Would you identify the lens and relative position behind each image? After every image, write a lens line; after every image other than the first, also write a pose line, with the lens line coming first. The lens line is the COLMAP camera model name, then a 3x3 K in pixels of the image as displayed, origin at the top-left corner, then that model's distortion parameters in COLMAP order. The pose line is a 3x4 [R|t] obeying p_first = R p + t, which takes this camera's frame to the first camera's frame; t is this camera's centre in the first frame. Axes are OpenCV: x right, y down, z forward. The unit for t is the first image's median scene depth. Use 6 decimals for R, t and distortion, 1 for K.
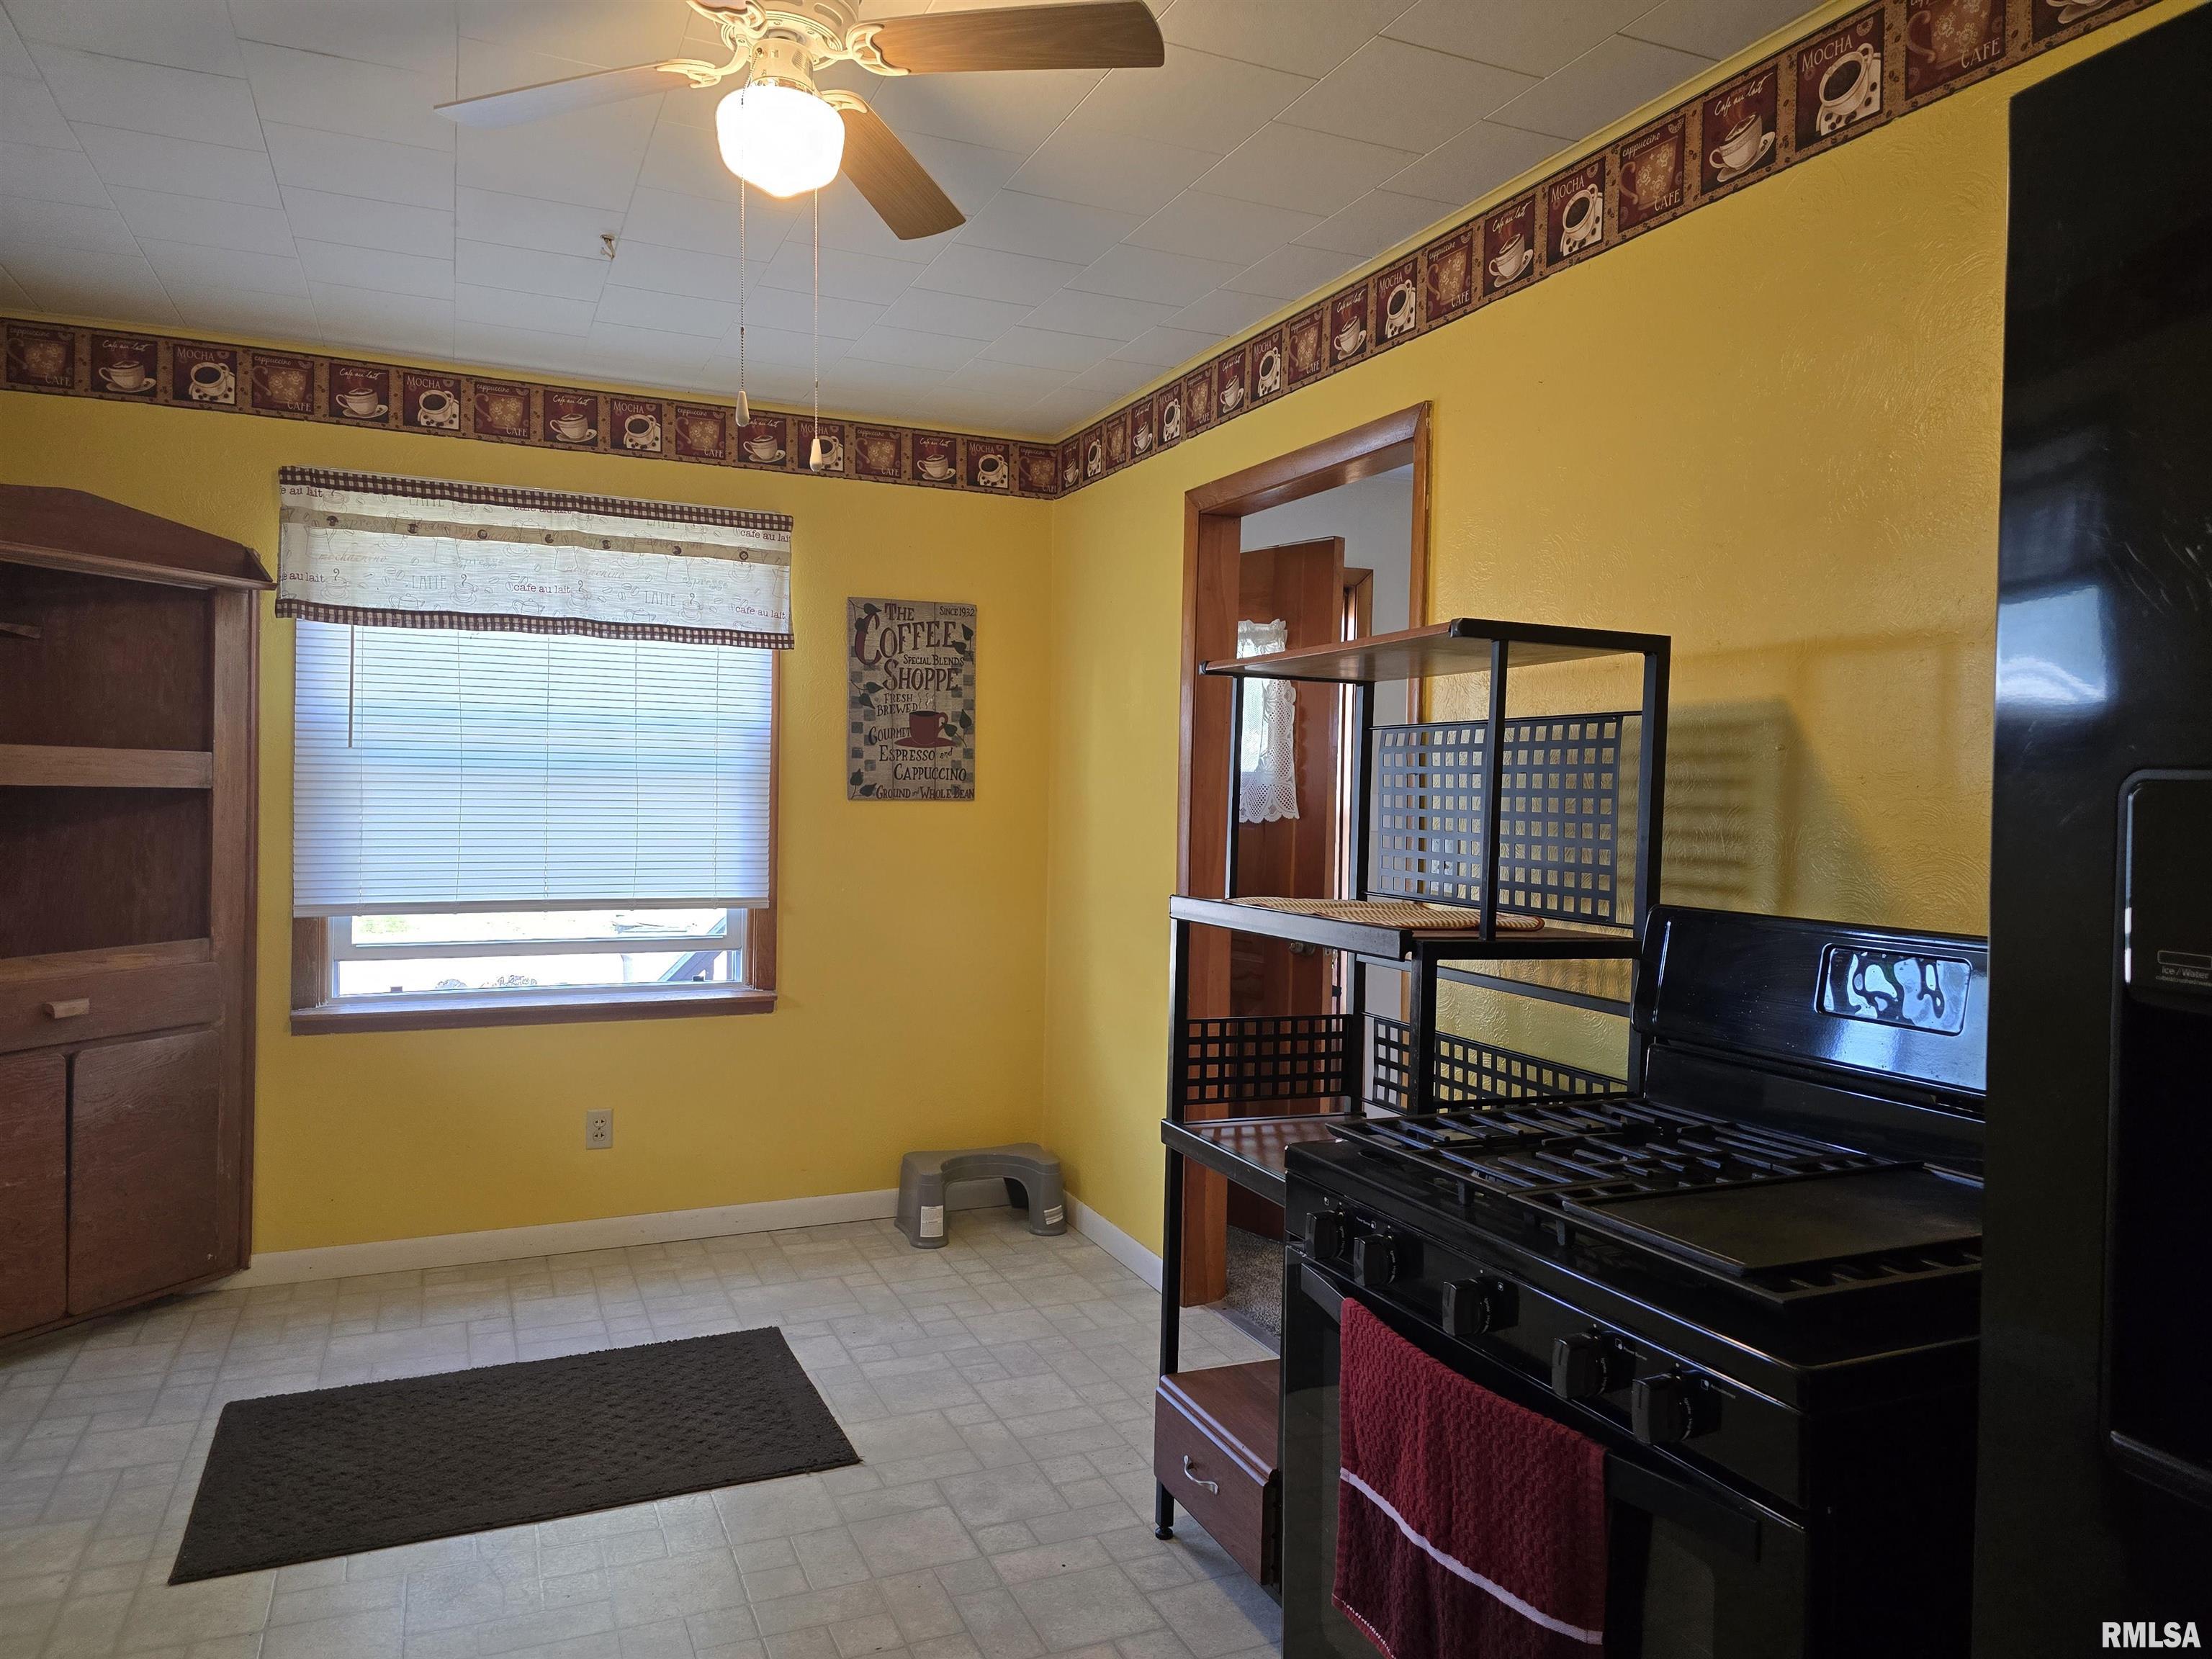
lens RADIAL K [[1482.4, 0, 1117.1], [0, 1482.4, 815.5], [0, 0, 1]] dist [0.066173, -0.069771]
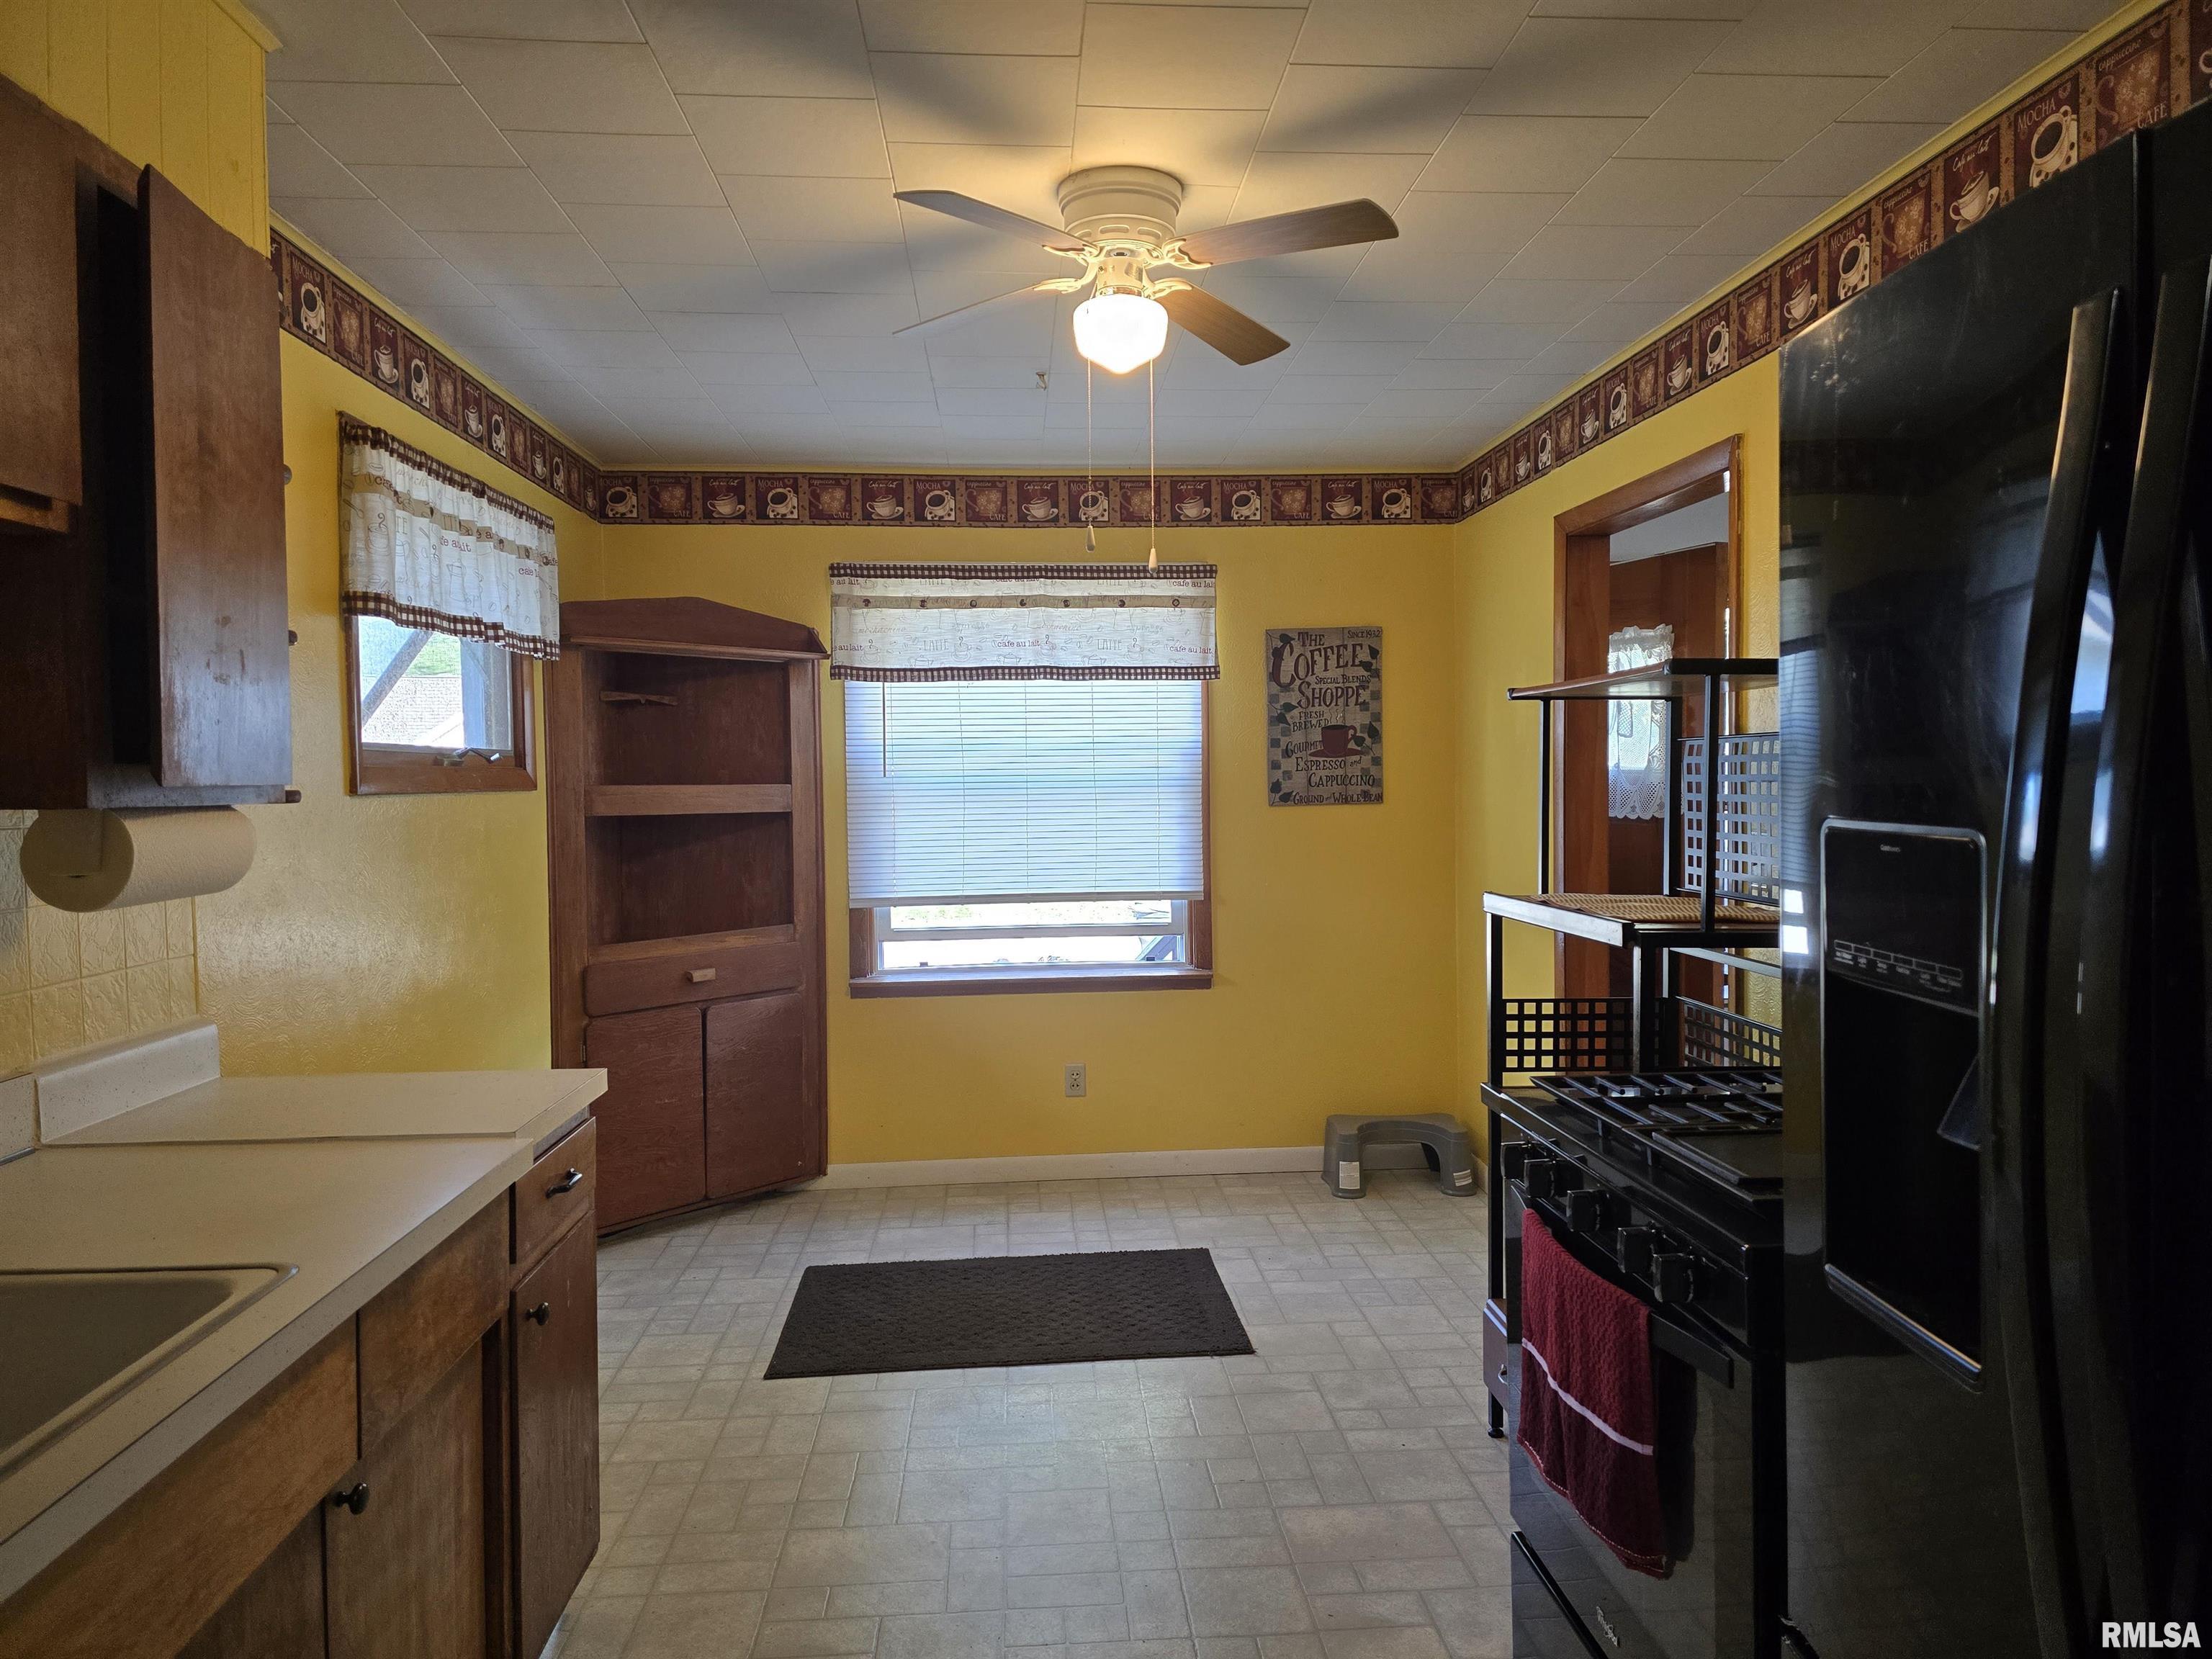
lens RADIAL K [[1482.4, 0, 1142.1], [0, 1482.4, 830.3], [0, 0, 1]] dist [0.066173, -0.069771]
pose [[0.945234, -0.018549, -0.325867, 0.118816], [0.024690, 0.999587, 0.014720, -0.013246], [0.325459, -0.021960, 0.945301, -0.141187]]
